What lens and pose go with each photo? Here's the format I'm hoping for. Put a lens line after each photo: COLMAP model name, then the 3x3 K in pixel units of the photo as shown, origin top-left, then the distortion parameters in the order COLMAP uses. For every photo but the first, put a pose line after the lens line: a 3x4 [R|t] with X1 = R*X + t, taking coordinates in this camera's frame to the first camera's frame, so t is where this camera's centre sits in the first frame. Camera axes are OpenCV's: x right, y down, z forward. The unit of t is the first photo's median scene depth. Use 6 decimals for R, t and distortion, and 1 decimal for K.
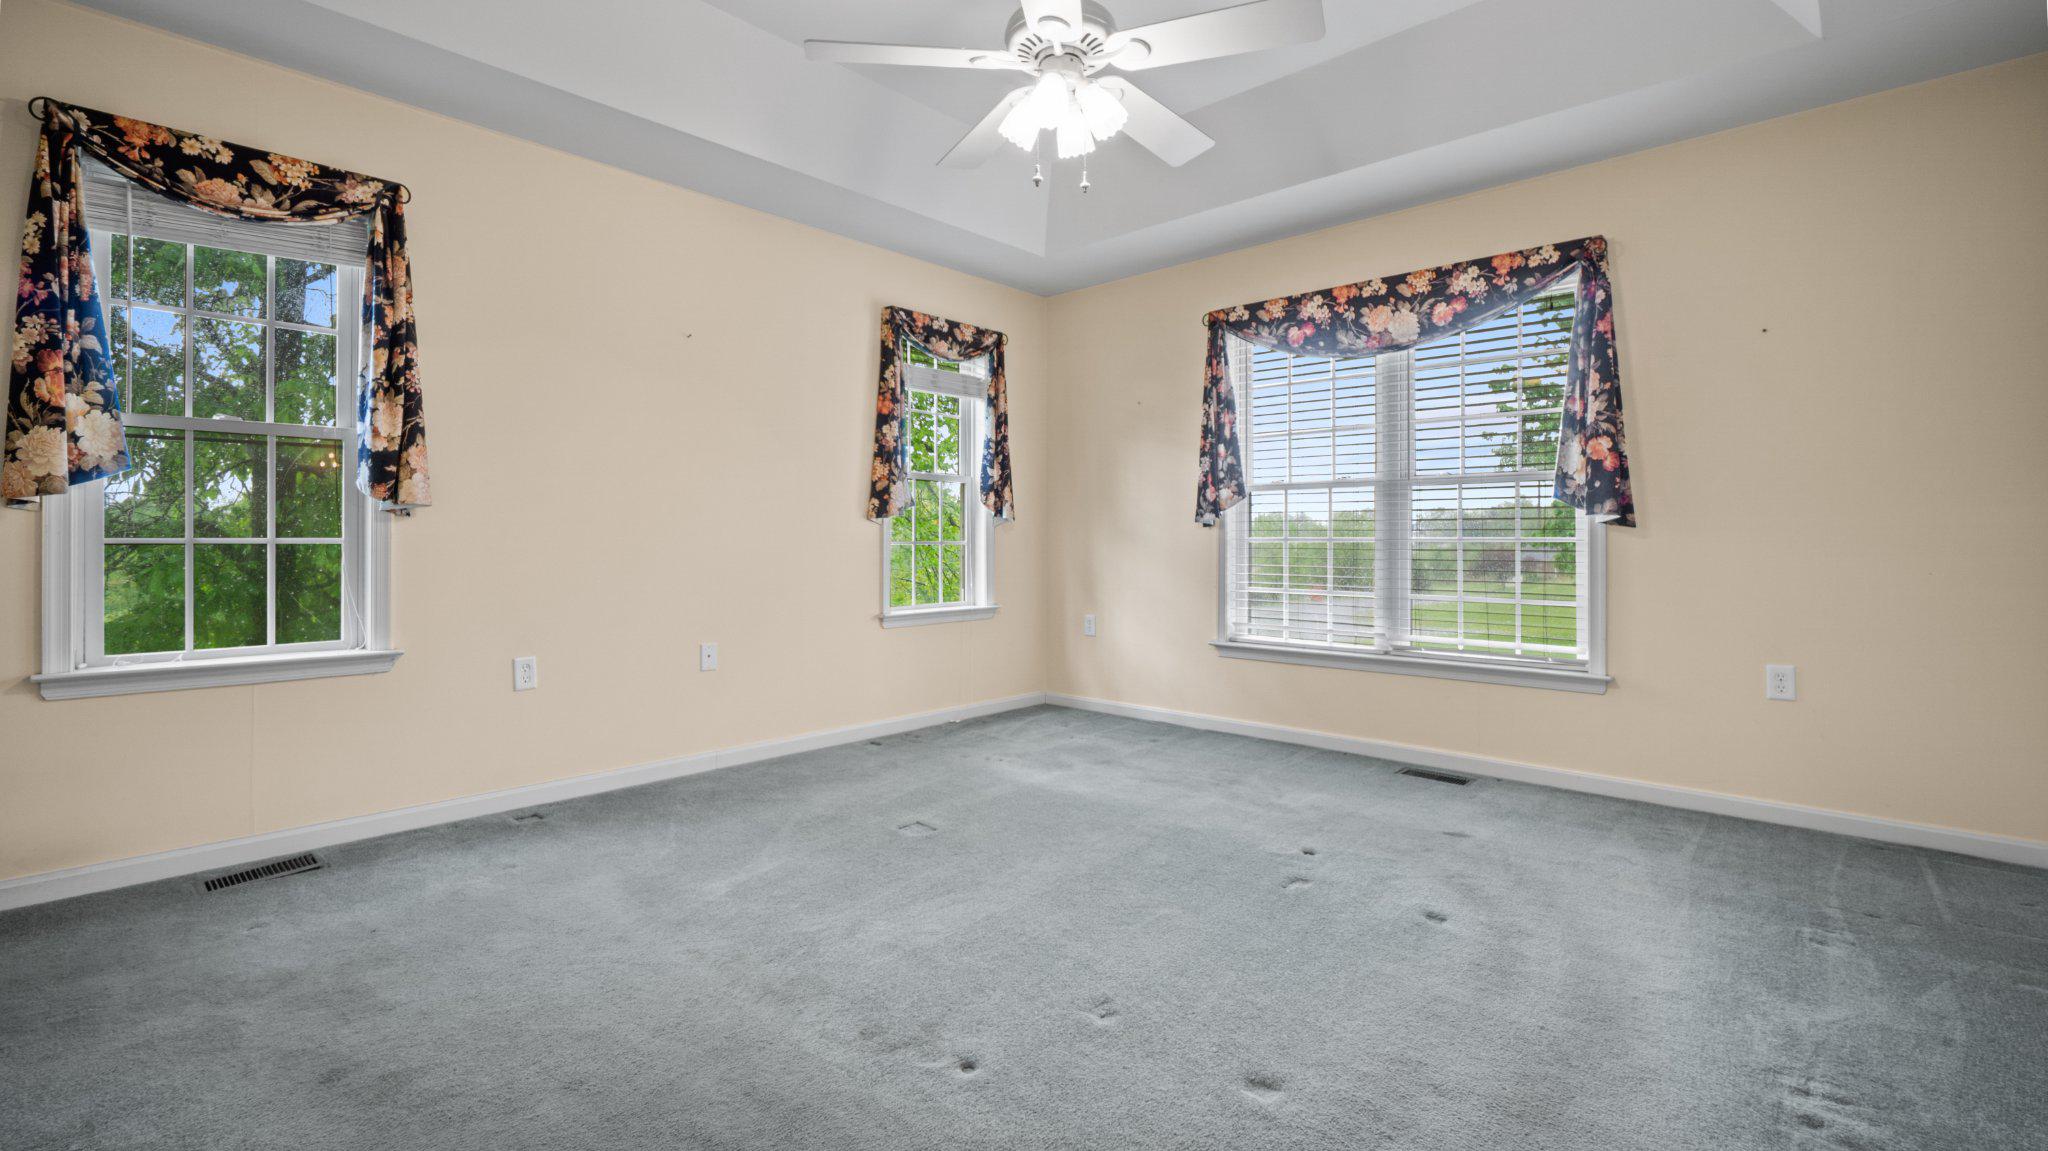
lens RADIAL K [[894.0, 0, 1023.1], [0, 894.0, 557.8], [0, 0, 1]] dist [0.000272, 0.000054]
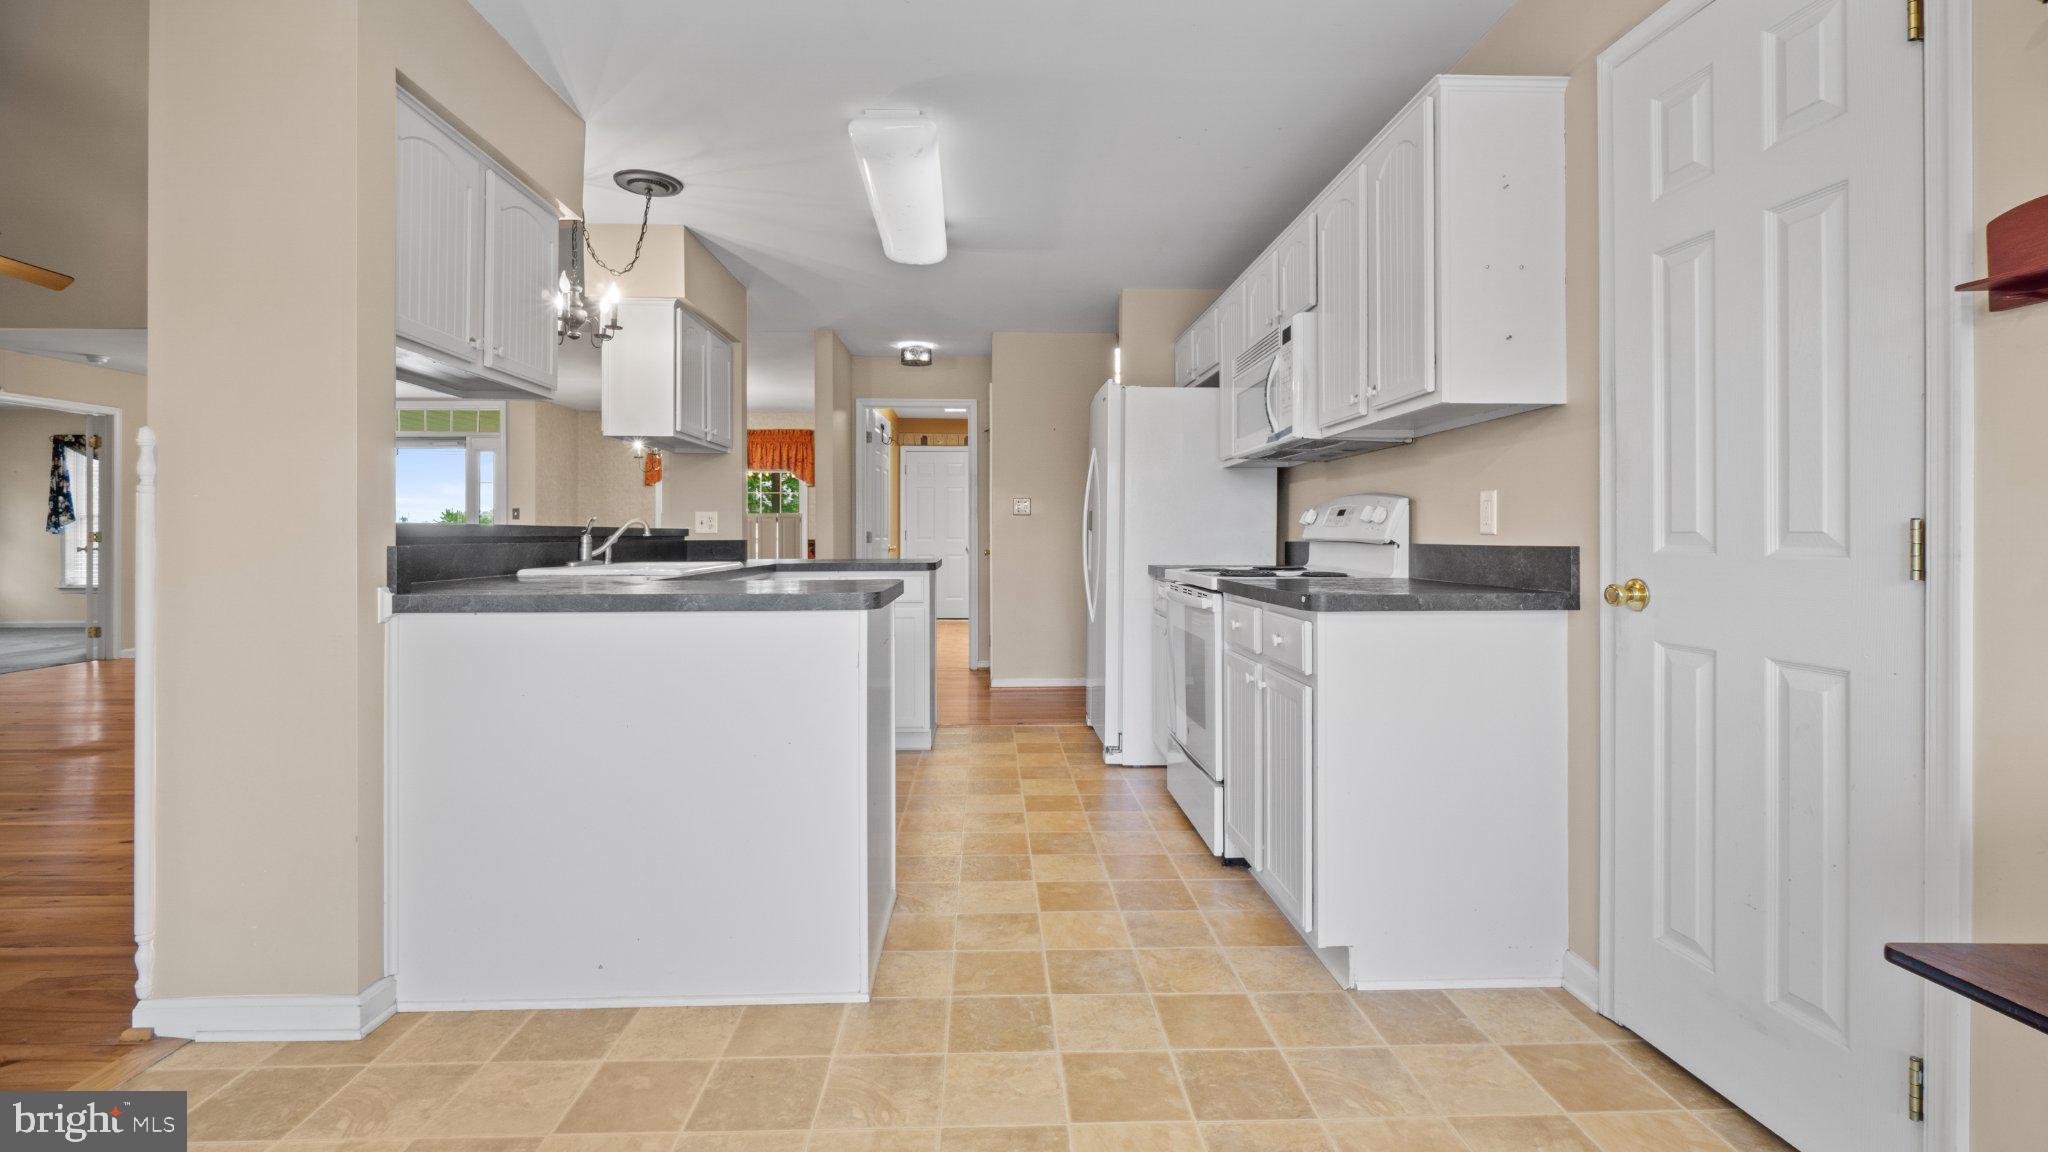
lens RADIAL K [[894.0, 0, 1023.9], [0, 894.0, 536.4], [0, 0, 1]] dist [0.000272, 0.000054]
pose [[0.704177, -0.008472, 0.709974, 0.326260], [0.014906, 0.999885, -0.002854, 0.013654], [-0.709868, 0.012593, 0.704222, -2.228911]]
